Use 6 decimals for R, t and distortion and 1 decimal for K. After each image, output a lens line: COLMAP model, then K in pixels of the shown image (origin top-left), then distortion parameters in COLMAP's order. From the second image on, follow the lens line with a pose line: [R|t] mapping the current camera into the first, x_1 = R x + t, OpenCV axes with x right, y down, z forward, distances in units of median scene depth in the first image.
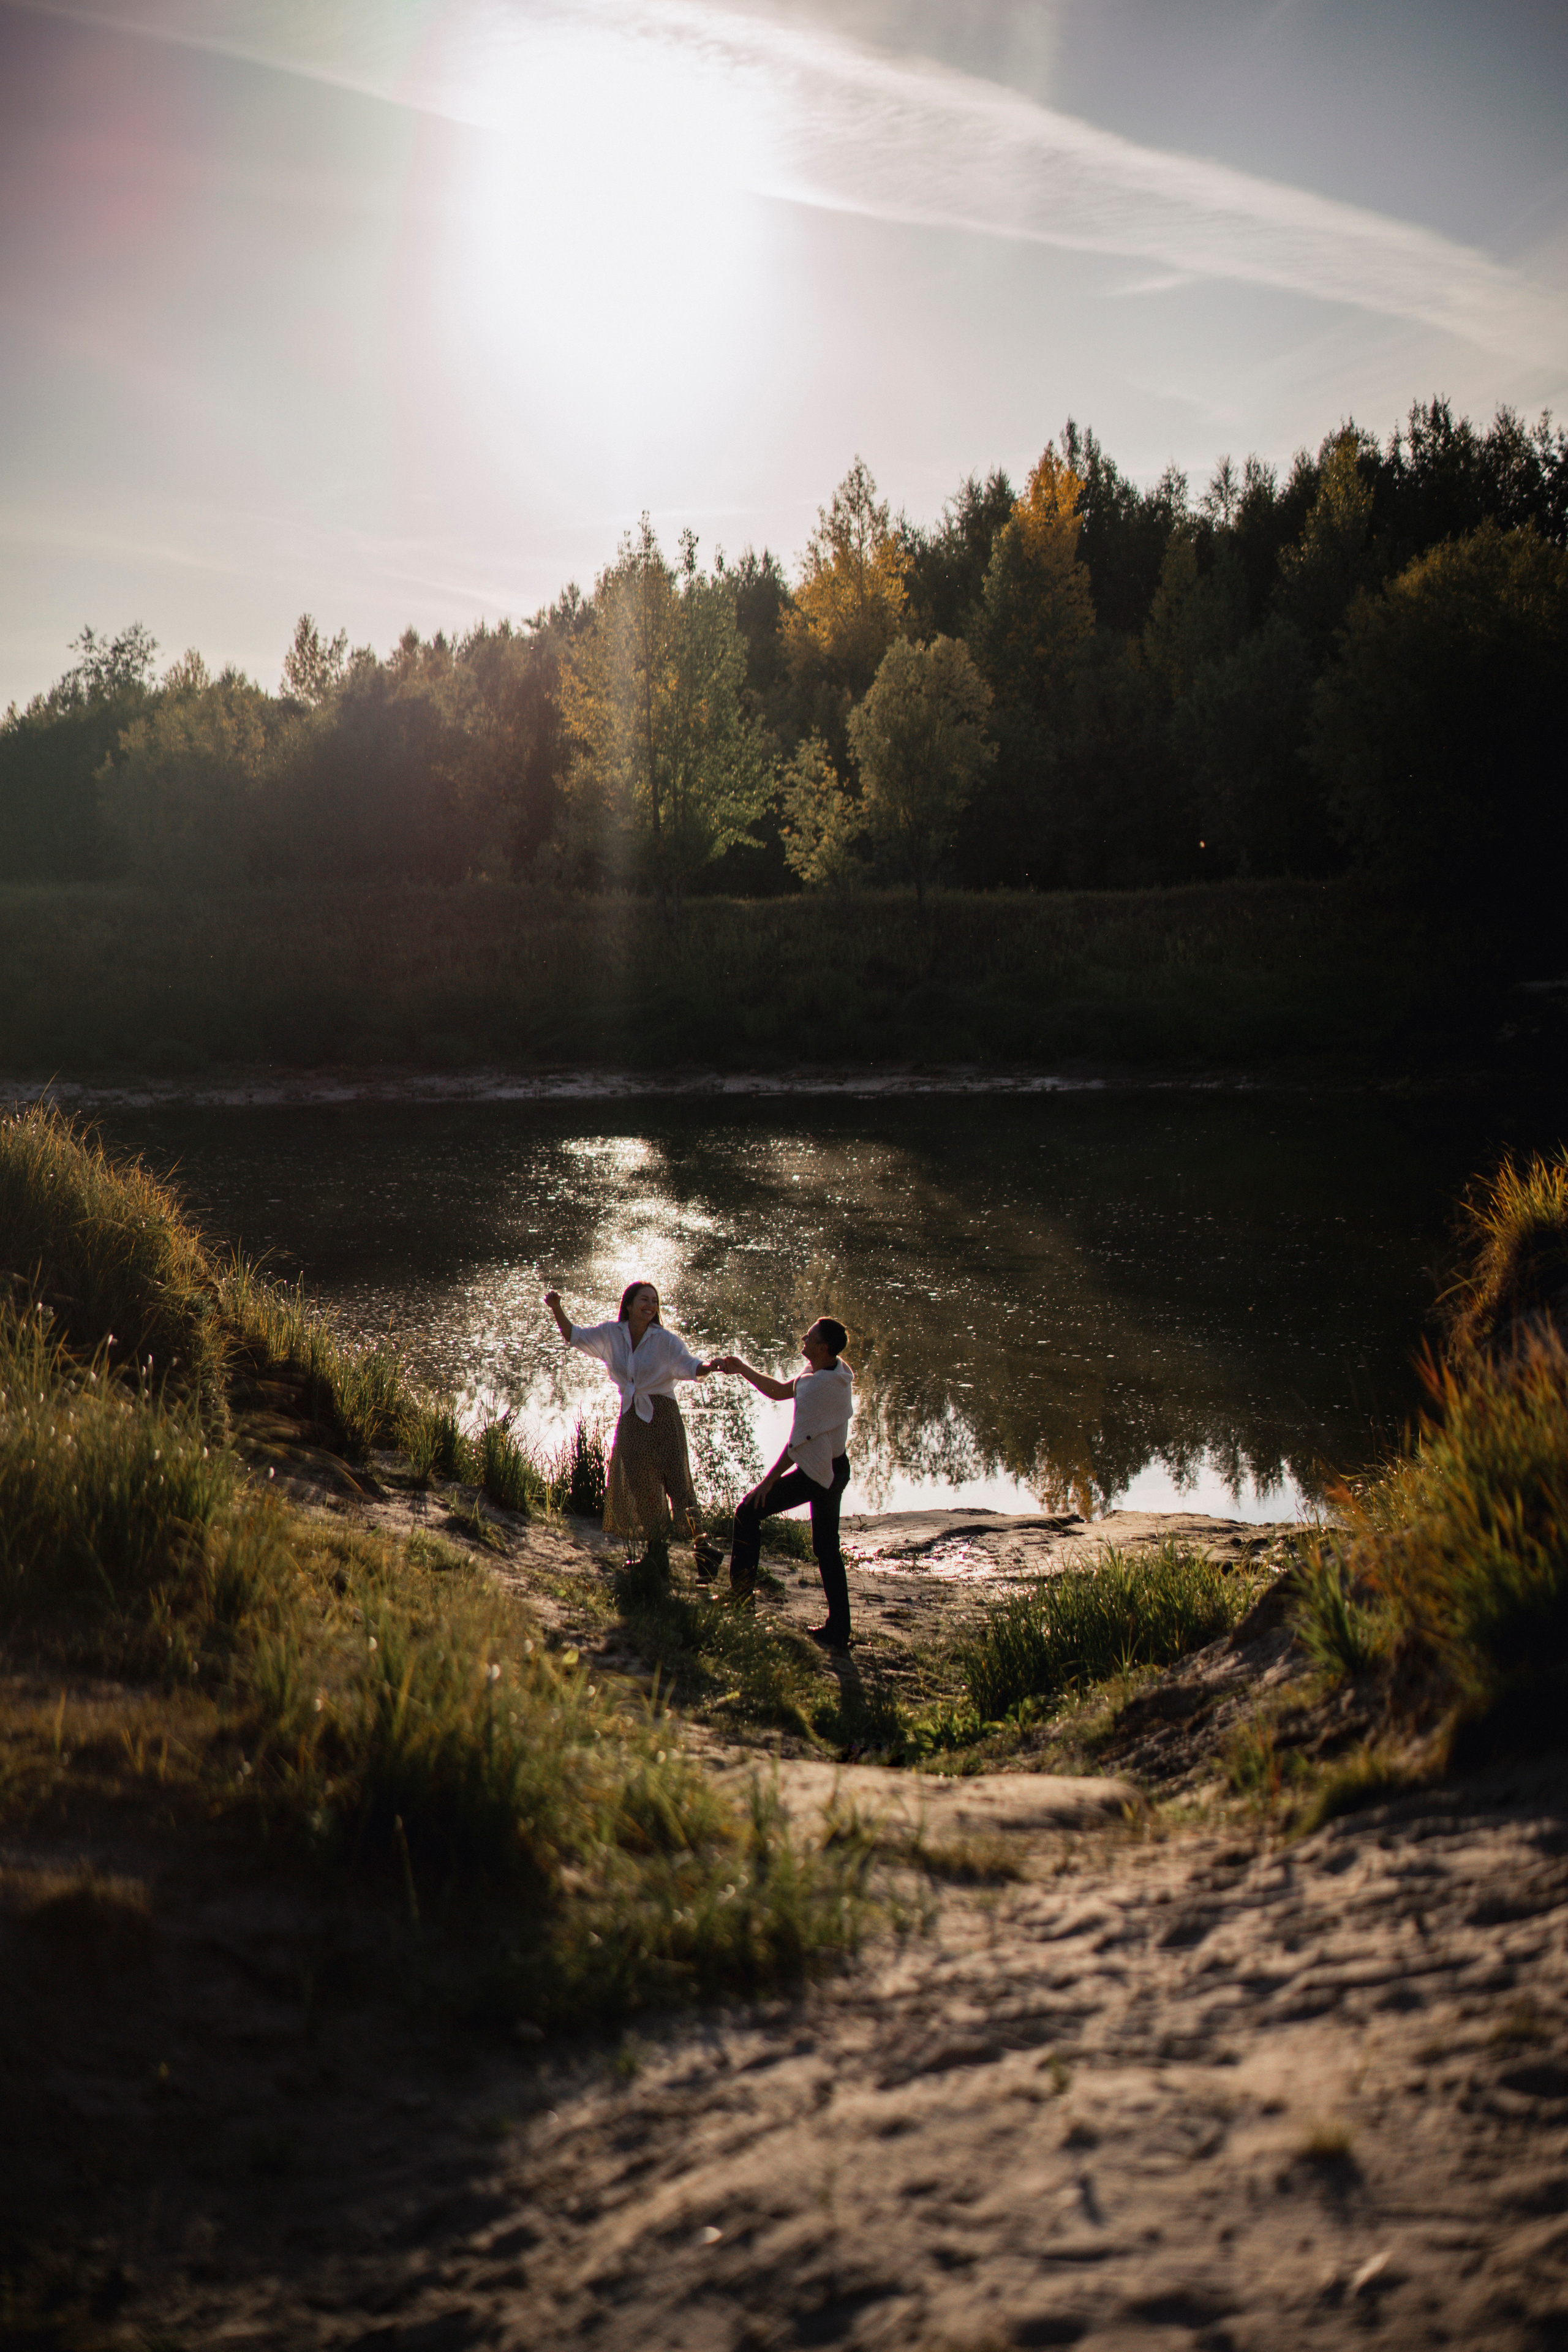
lens RADIAL K [[3718.1, 0, 779.1], [0, 3718.1, 1212.3], [0, 0, 1]] dist [0.144186, -0.985641]
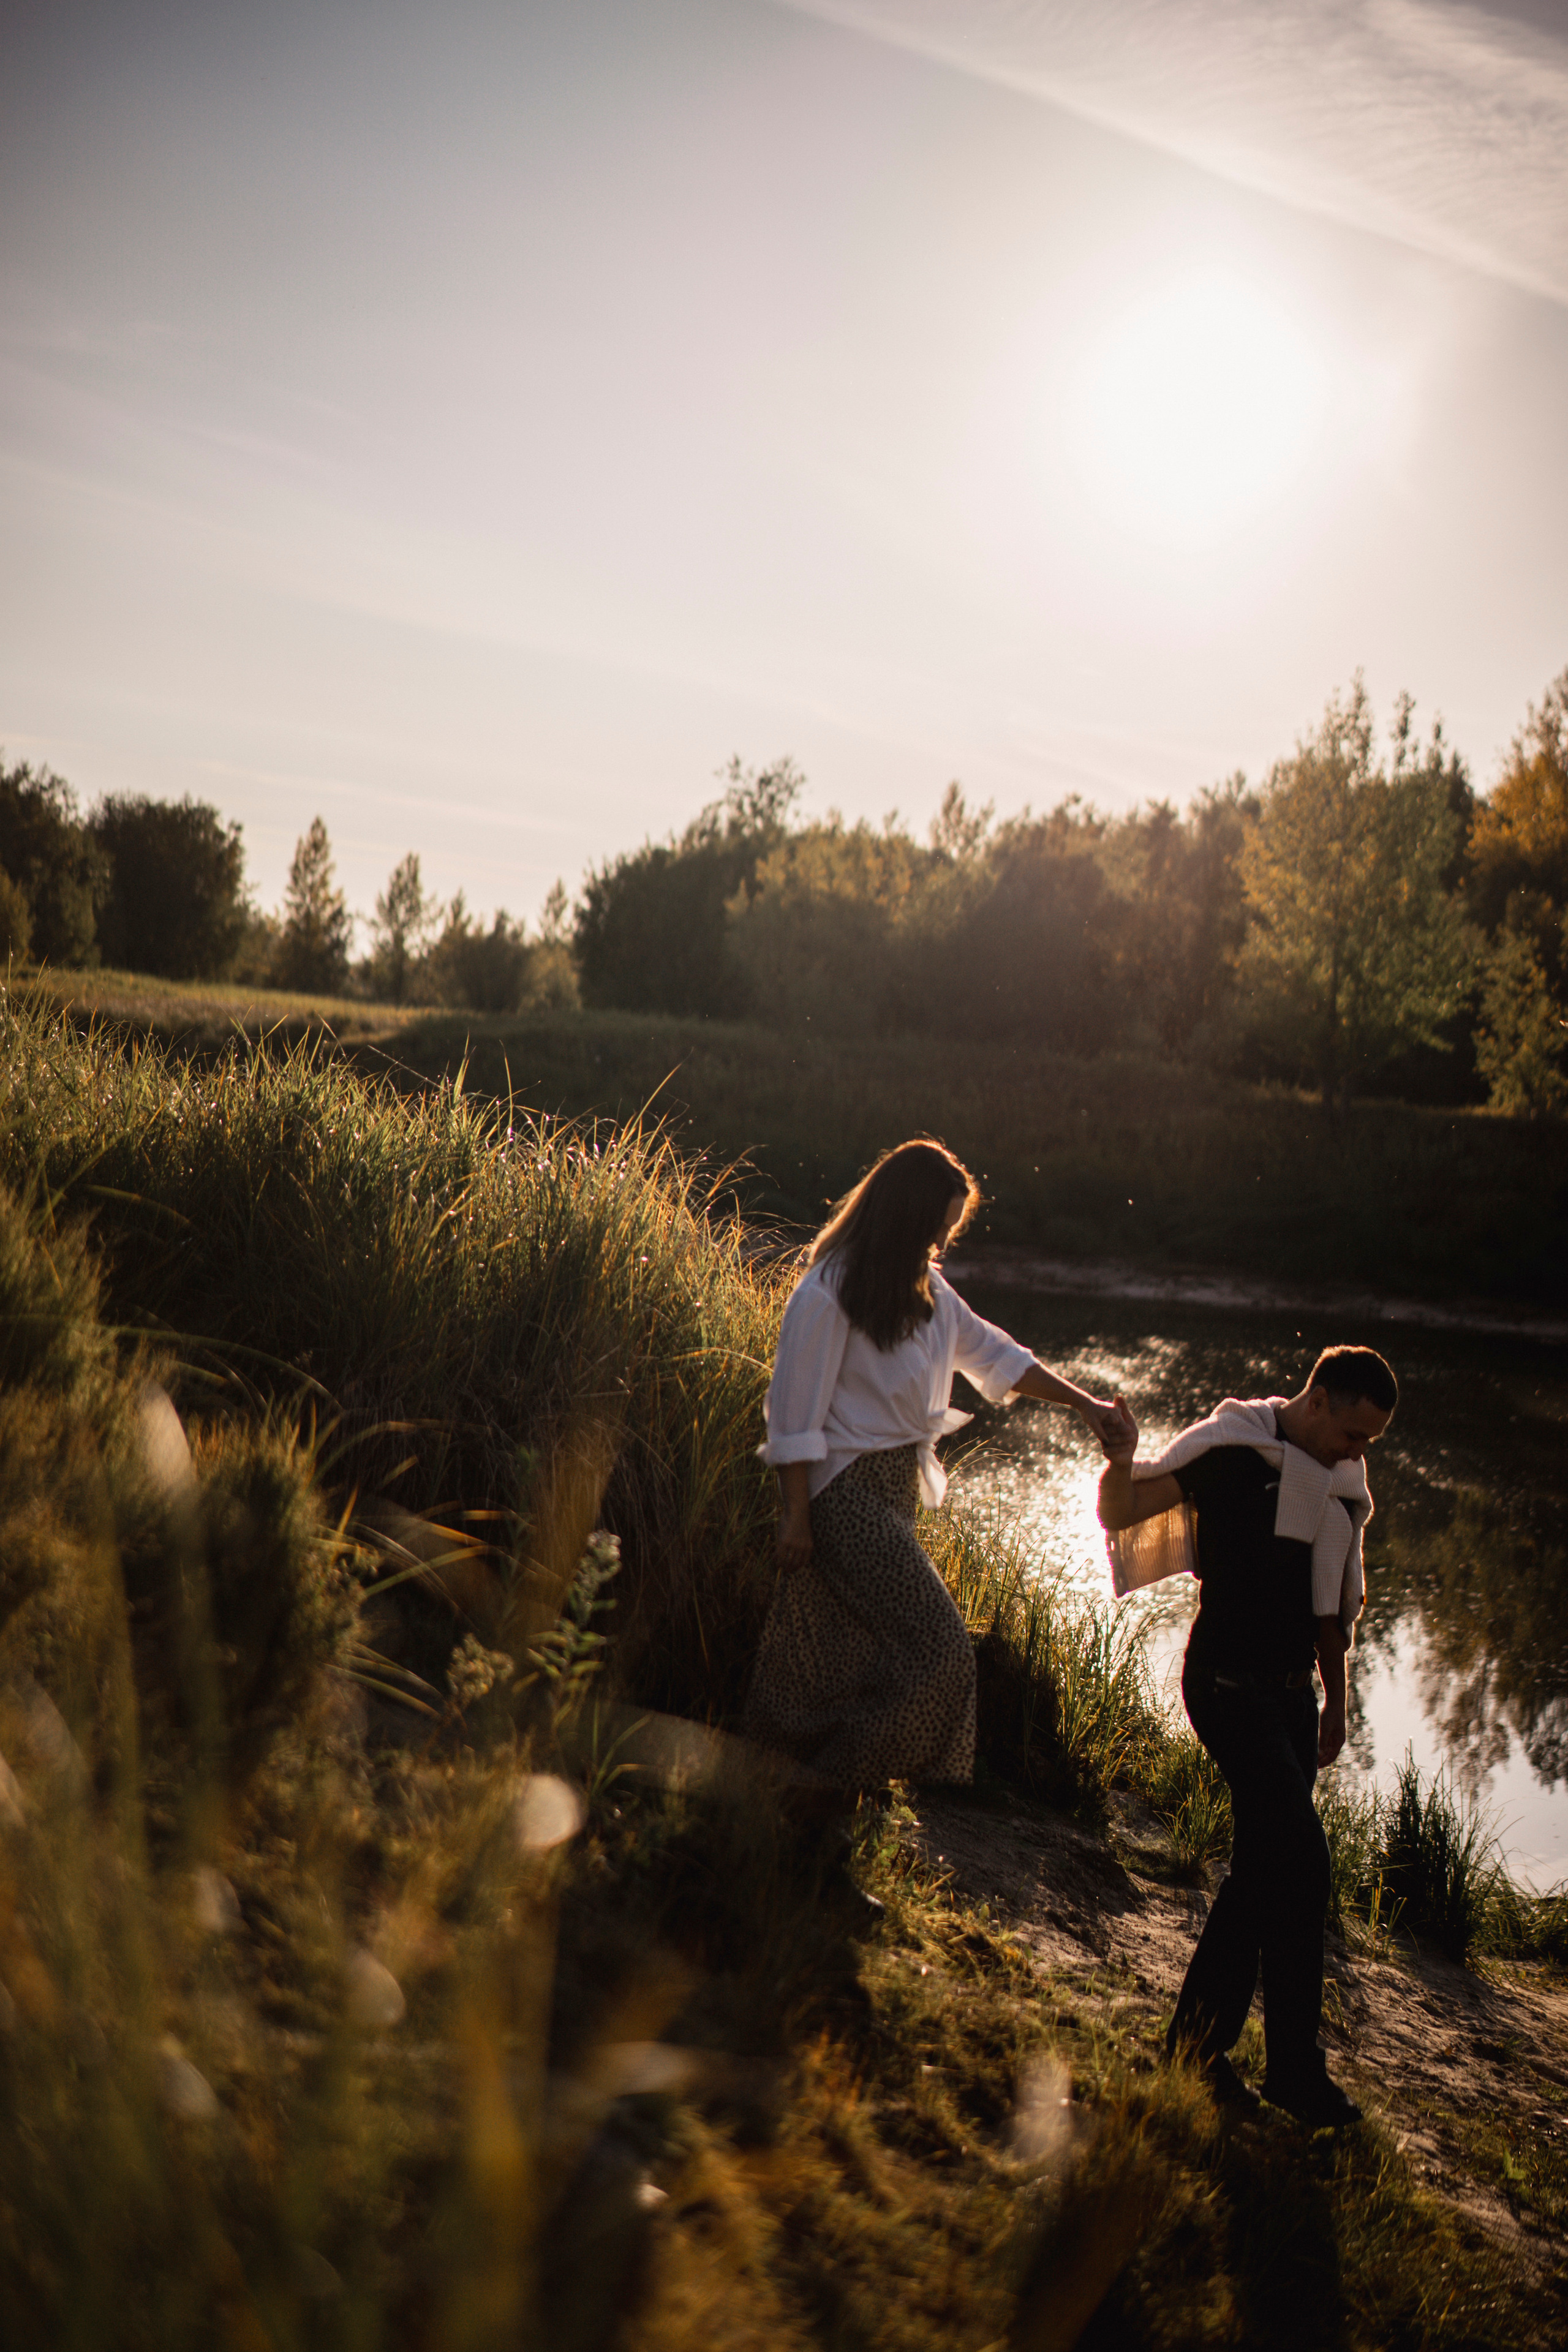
lens RADIAL K [[3718.1, 0, 779.1], [0, 3718.1, 1212.3], [0, 0, 1]] dist [0.144186, -0.985641]
pose [[0.981910, 0.108757, -0.154996, -0.019433], [-0.117298, 0.991982, -0.047044, 0.001183], [0.148637, 0.064374, 0.986794, 0.098445]]
